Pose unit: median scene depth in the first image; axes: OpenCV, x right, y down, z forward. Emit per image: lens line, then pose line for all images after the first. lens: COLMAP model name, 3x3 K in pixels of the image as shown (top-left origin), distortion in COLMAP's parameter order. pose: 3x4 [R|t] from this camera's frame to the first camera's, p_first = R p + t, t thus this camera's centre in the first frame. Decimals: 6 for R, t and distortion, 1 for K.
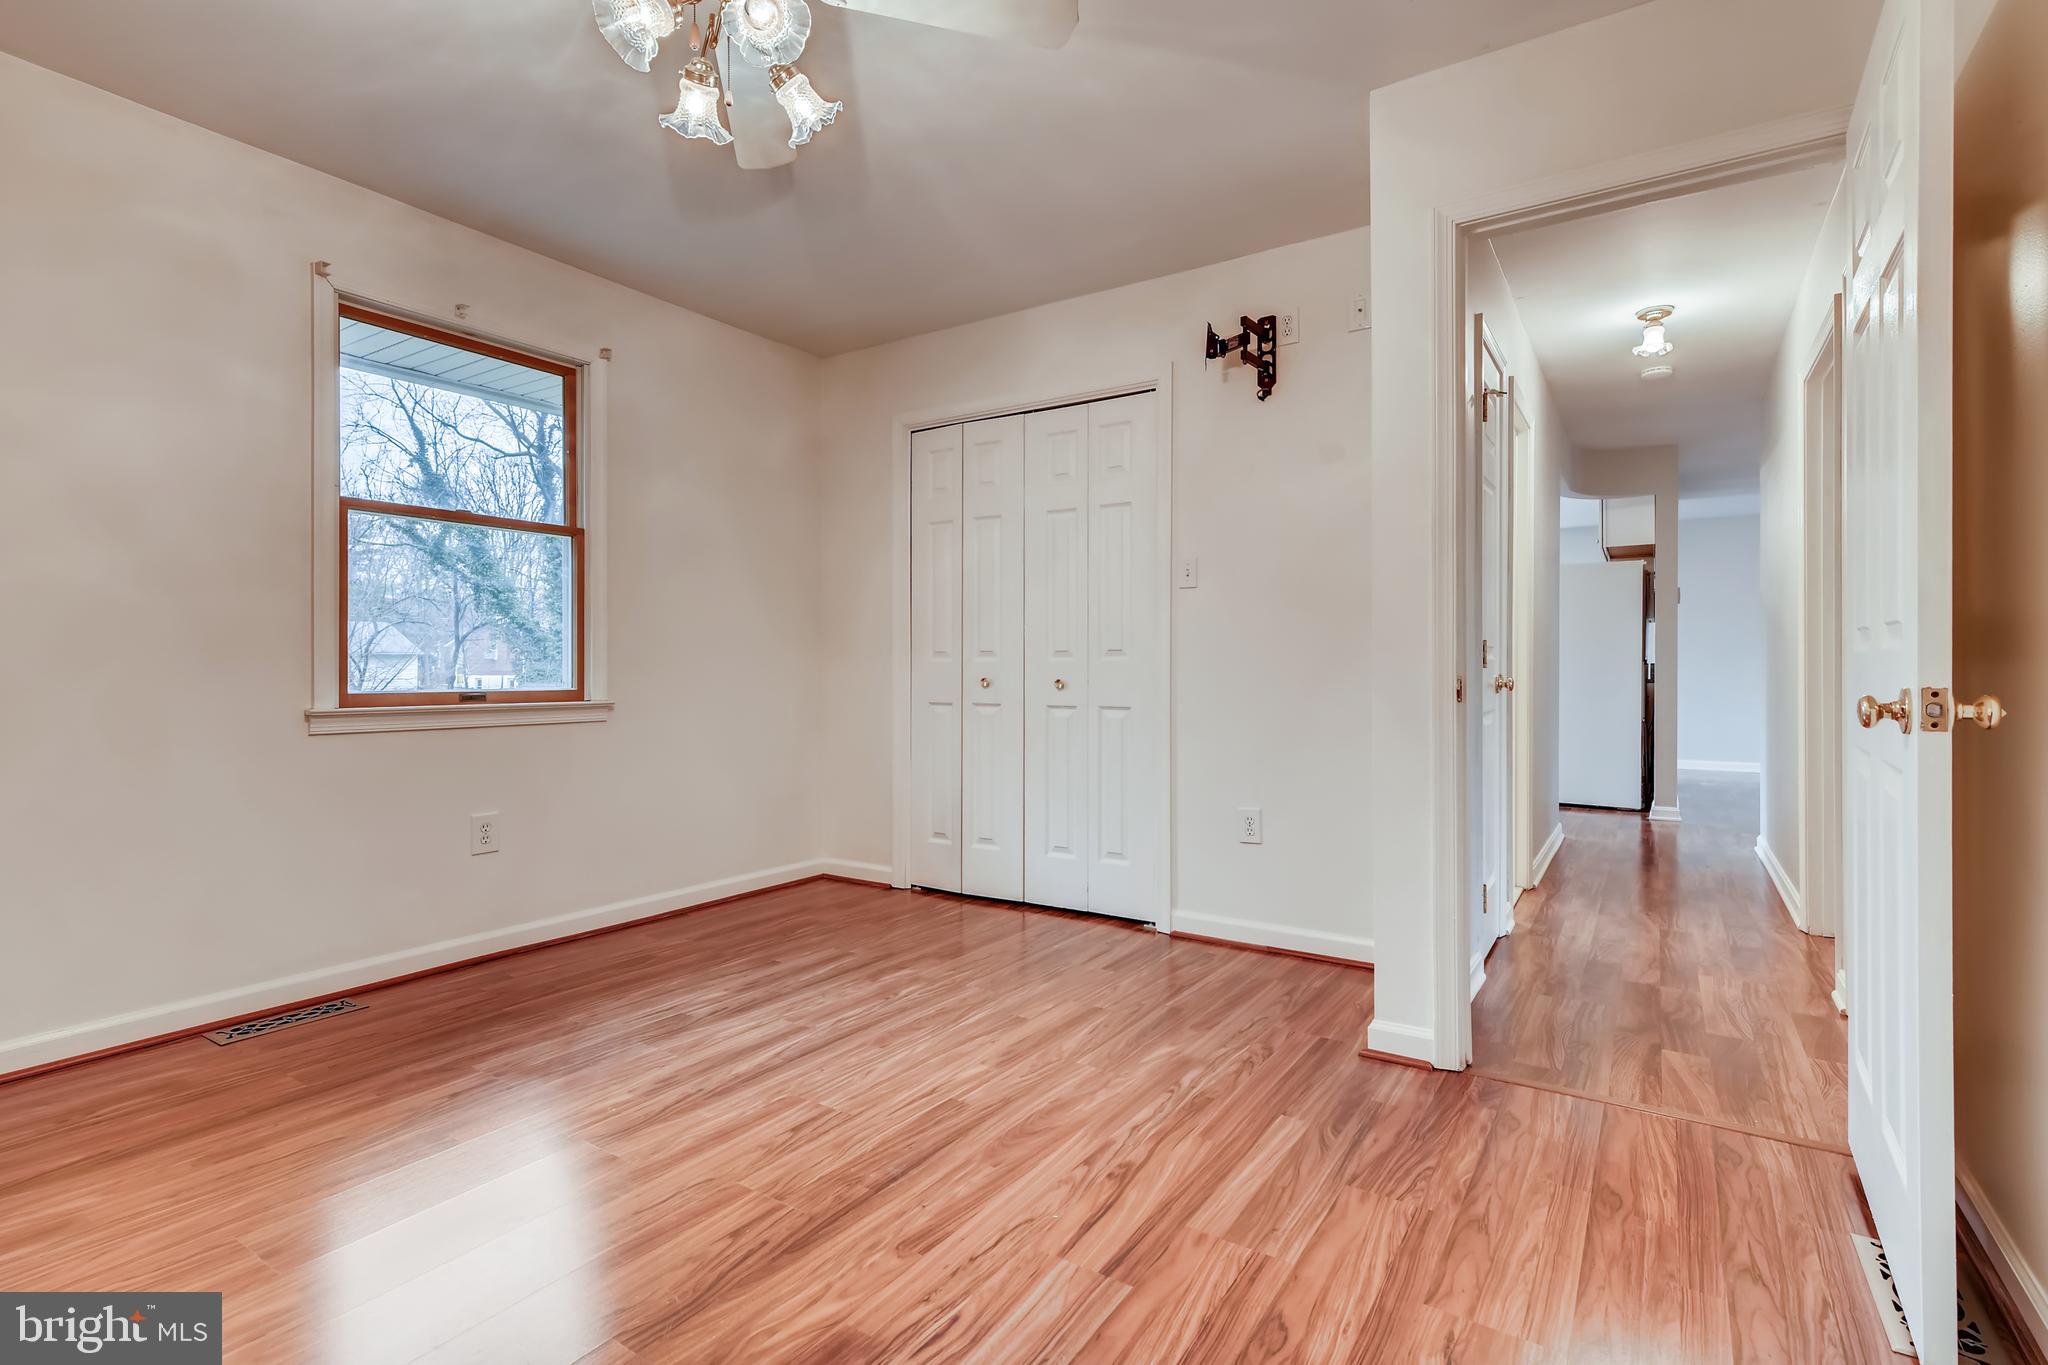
lens RADIAL K [[969.5, 0, 1031.1], [0, 969.5, 686.9], [0, 0, 1]] dist [0.002694, -0.001009]
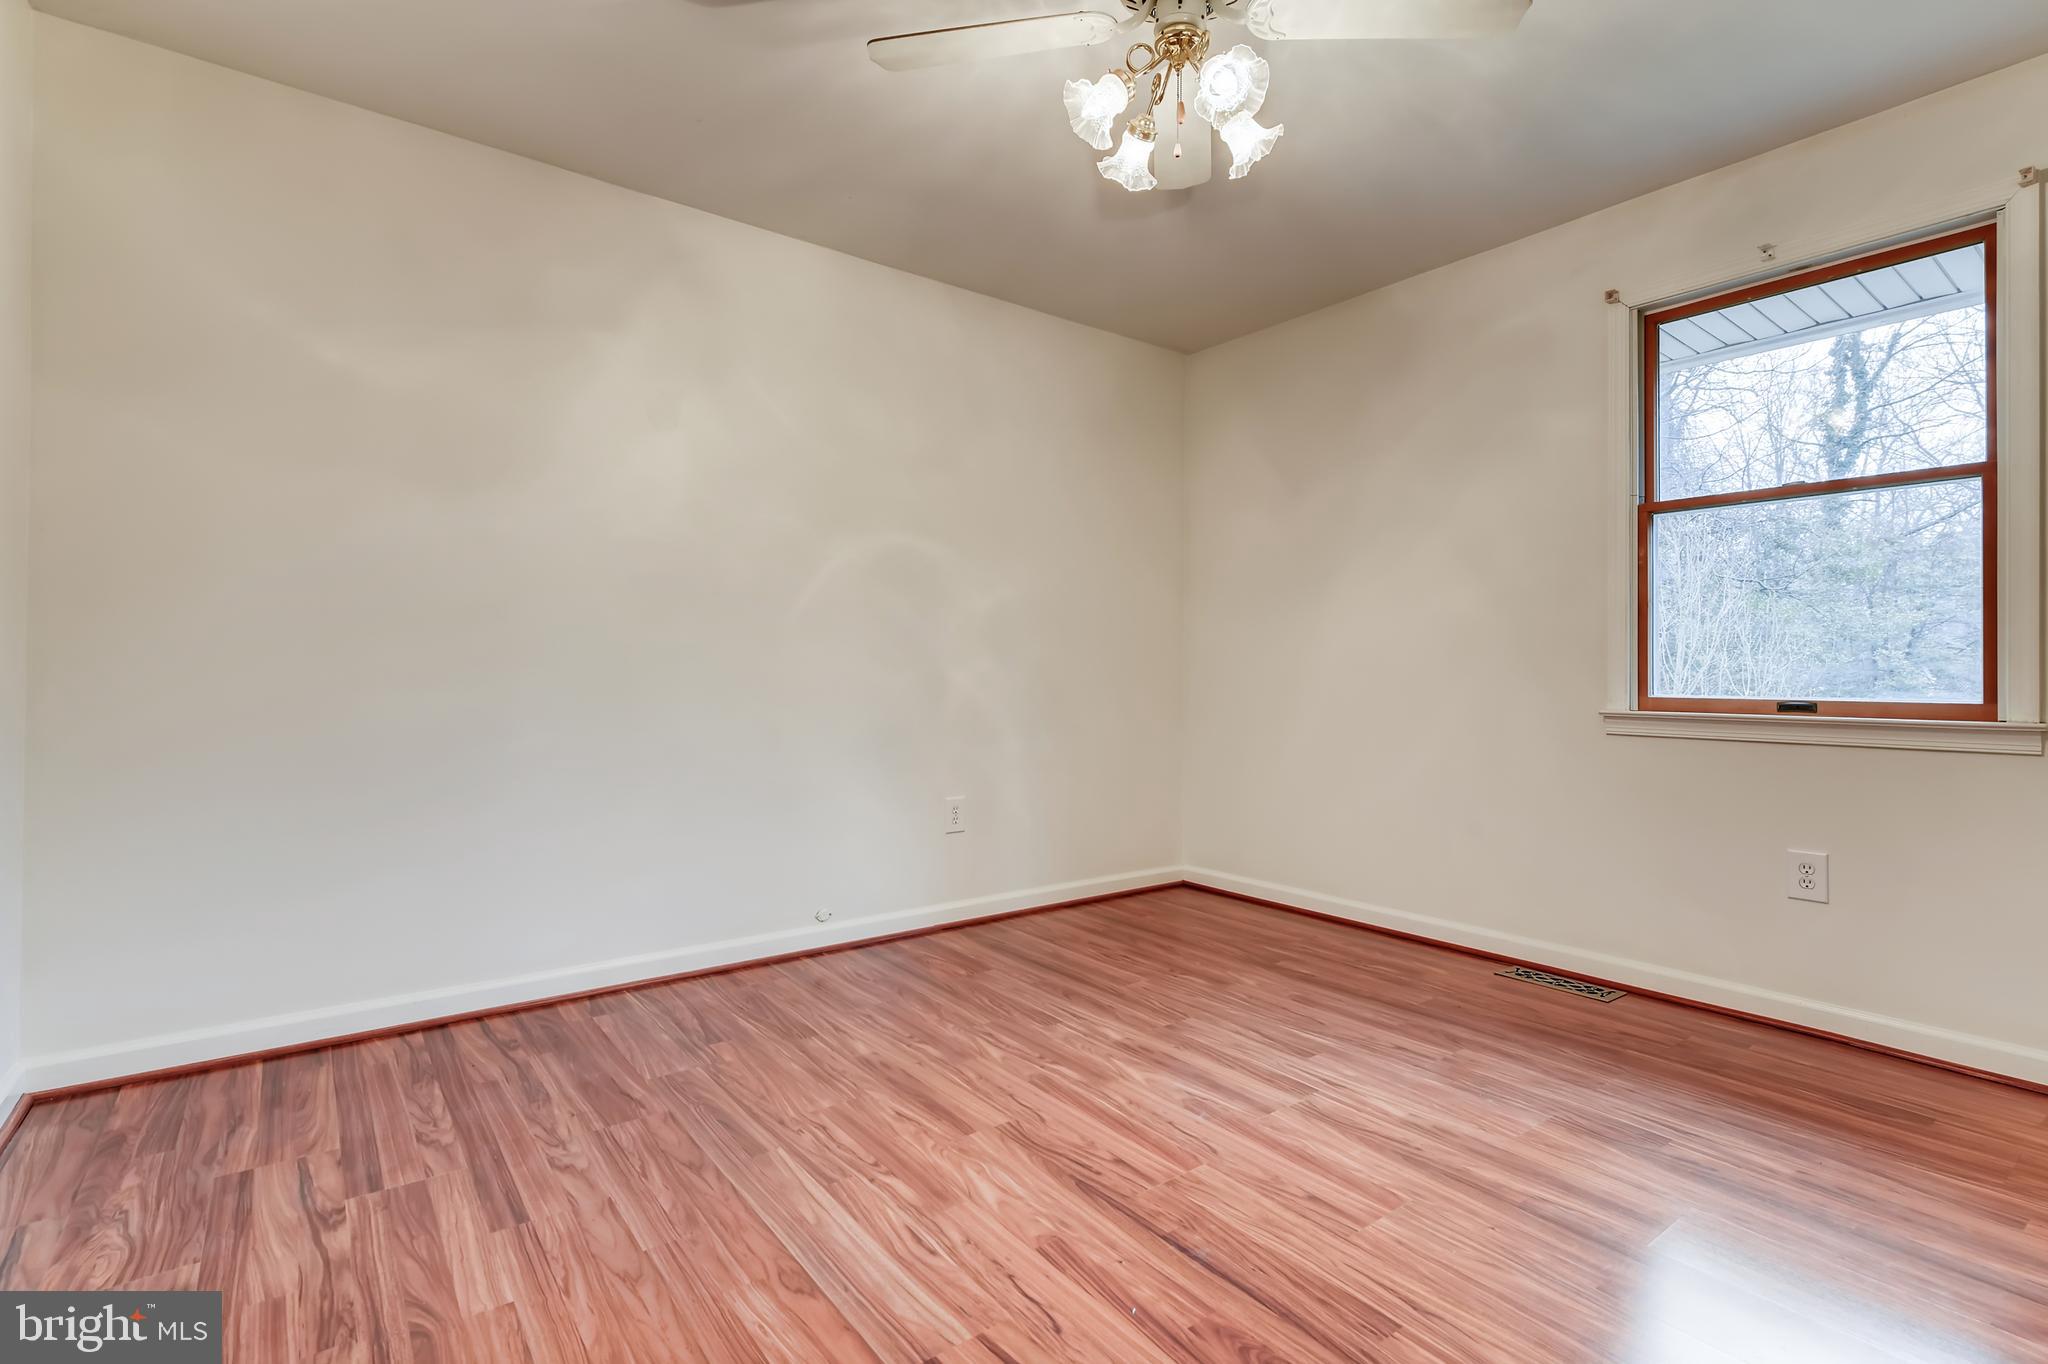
lens RADIAL K [[969.5, 0, 1034.7], [0, 969.5, 677.0], [0, 0, 1]] dist [0.002694, -0.001009]
pose [[-0.339955, 0.004061, -0.940433, 0.569642], [-0.021103, 0.999706, 0.011945, -0.015774], [0.940205, 0.023906, -0.339770, 0.903839]]
